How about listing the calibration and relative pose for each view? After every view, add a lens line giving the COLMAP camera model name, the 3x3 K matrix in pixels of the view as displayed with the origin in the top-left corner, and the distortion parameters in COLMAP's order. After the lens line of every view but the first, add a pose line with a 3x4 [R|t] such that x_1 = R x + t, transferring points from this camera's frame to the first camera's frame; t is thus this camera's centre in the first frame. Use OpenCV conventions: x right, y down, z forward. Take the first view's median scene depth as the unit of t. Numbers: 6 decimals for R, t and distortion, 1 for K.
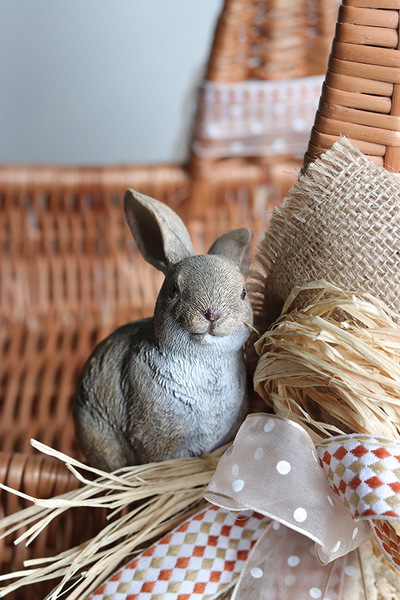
lens RADIAL K [[1669.1, 0, 200.0], [0, 1669.1, 300.0], [0, 0, 1]] dist [-0.211484, -0.064493]
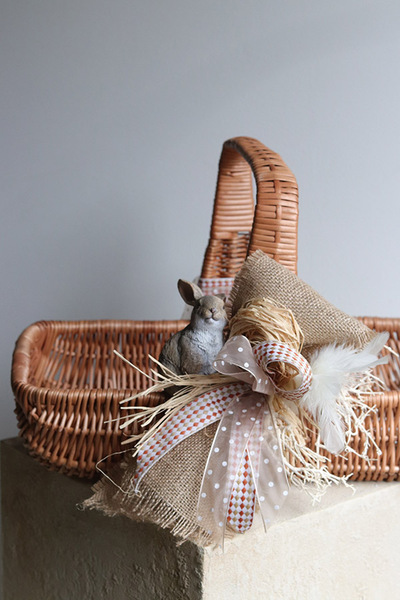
lens RADIAL K [[1669.1, 0, 200.0], [0, 1669.1, 300.0], [0, 0, 1]] dist [-0.211484, -0.064493]
pose [[0.999390, 0.000046, 0.034929, -0.106571], [0.010338, 0.954804, -0.297057, 0.778609], [-0.033364, 0.297237, 0.954221, -1.575446]]
